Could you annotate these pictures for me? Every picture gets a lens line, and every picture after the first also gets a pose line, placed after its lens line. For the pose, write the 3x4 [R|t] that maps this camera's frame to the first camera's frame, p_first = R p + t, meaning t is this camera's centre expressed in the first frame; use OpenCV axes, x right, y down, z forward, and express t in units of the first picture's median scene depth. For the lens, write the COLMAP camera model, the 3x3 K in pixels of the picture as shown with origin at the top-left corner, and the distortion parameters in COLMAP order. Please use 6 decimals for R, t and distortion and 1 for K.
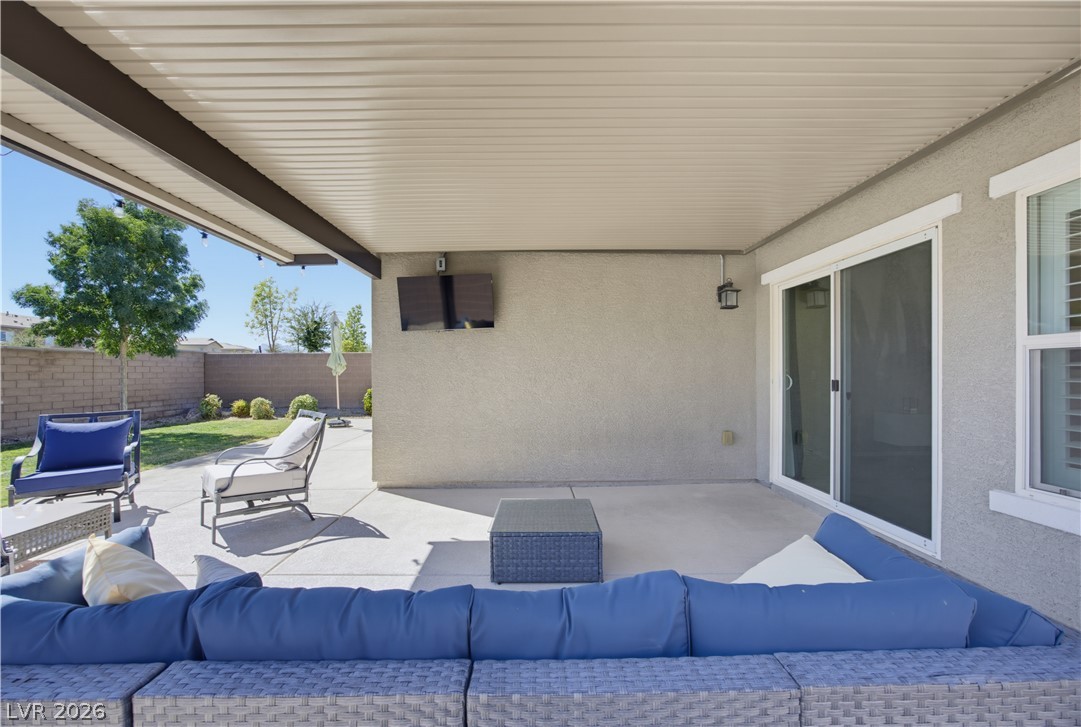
lens RADIAL K [[407.8, 0, 539.0], [0, 407.8, 380.4], [0, 0, 1]] dist [-0.015889, 0.000450]
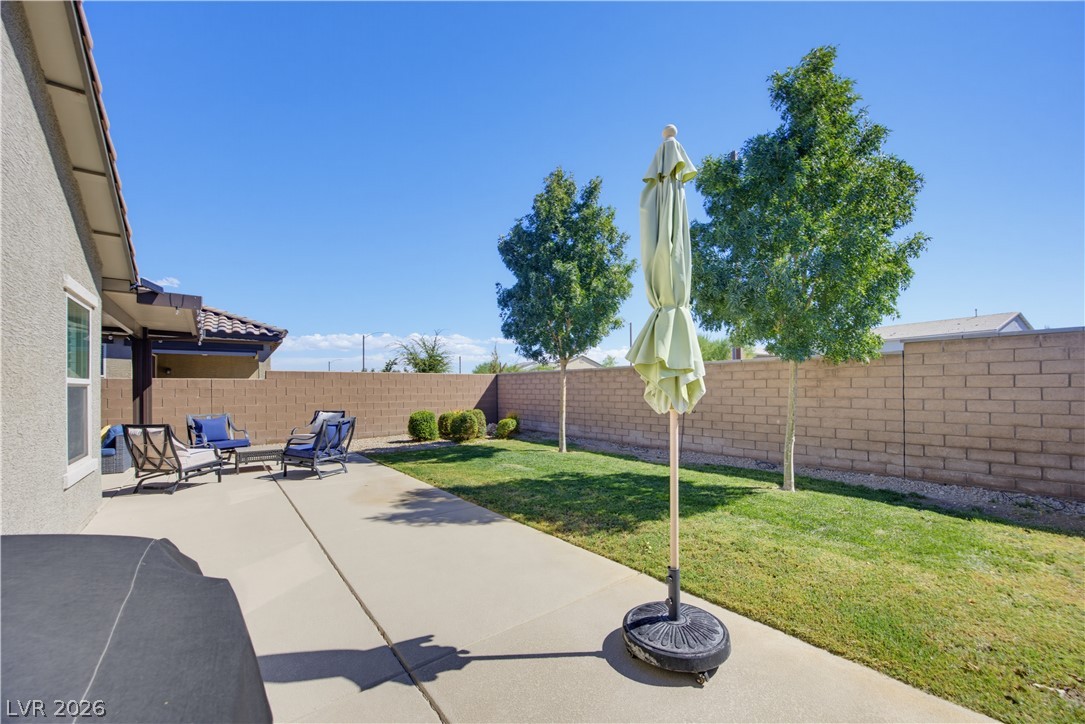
lens RADIAL K [[416.6, 0, 544.8], [0, 416.6, 380.7], [0, 0, 1]] dist [-0.023013, 0.005086]
pose [[-0.807172, 0.005058, -0.590294, -0.625054], [0.001816, 0.999980, 0.006086, -0.067014], [0.590313, 0.003841, -0.807165, 2.282988]]
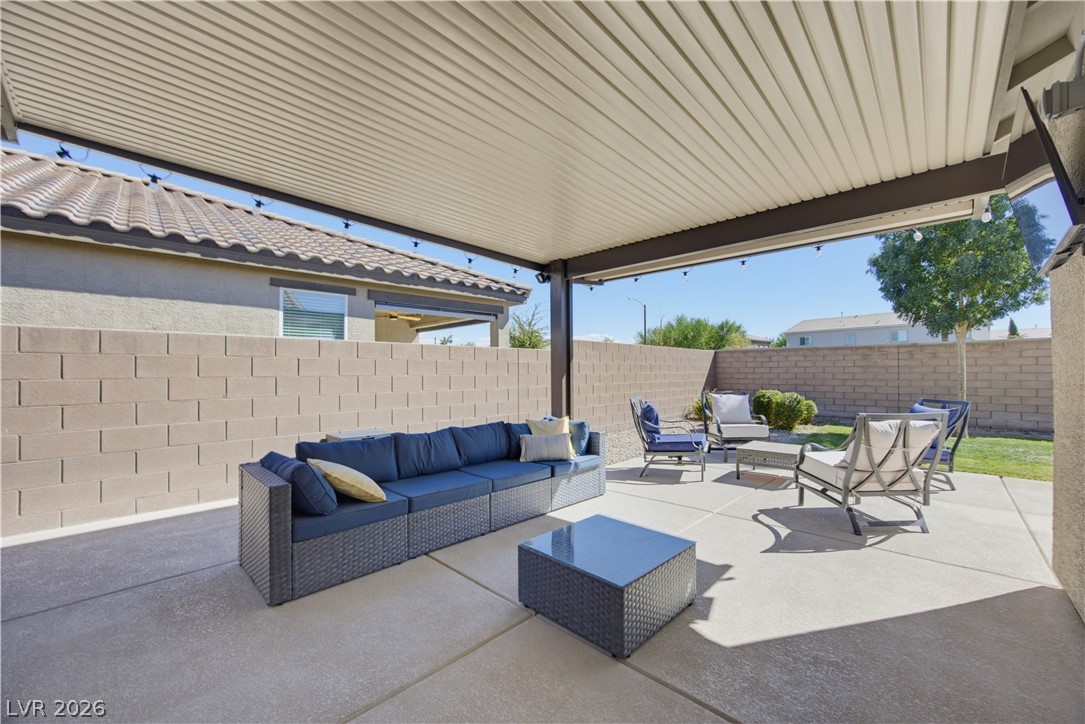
lens RADIAL K [[416.6, 0, 536.4], [0, 416.6, 366.8], [0, 0, 1]] dist [-0.023013, 0.005086]
pose [[-0.712298, 0.001123, -0.701877, 0.389945], [-0.003274, 0.999983, 0.004922, -0.010868], [0.701870, 0.005804, -0.712282, 0.825906]]
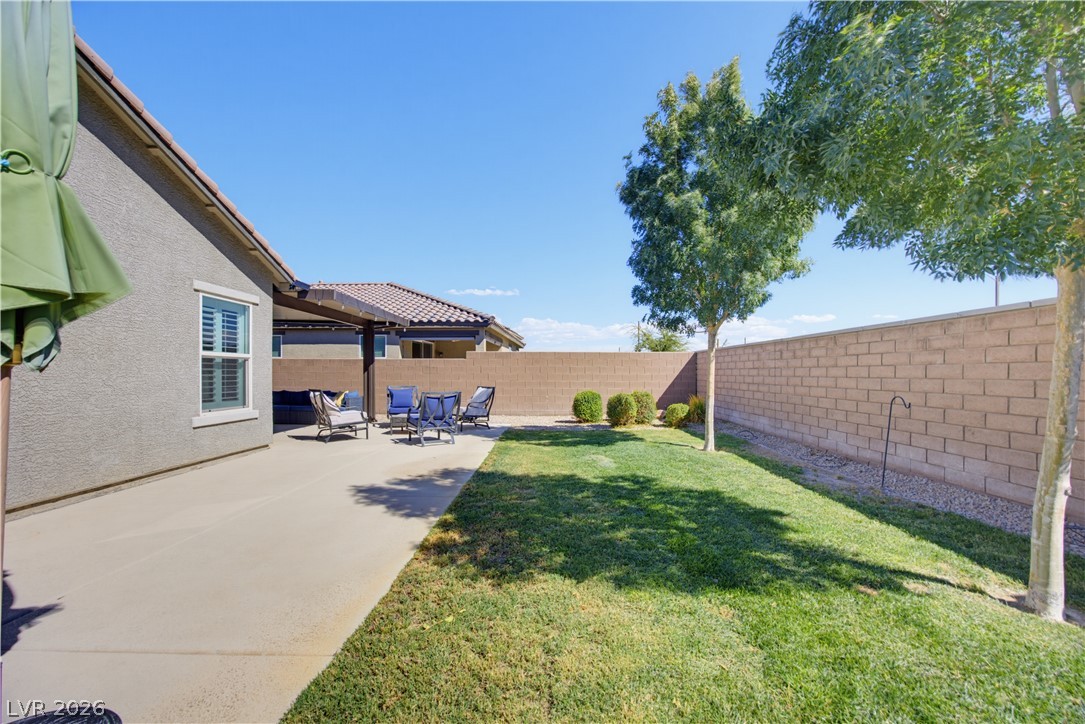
lens RADIAL K [[416.6, 0, 542.2], [0, 416.6, 363.0], [0, 0, 1]] dist [-0.023013, 0.005086]
pose [[-0.999128, 0.007064, 0.041160, -1.298834], [0.006991, 0.999974, -0.001920, -0.029637], [-0.041173, -0.001631, -0.999151, 2.225777]]
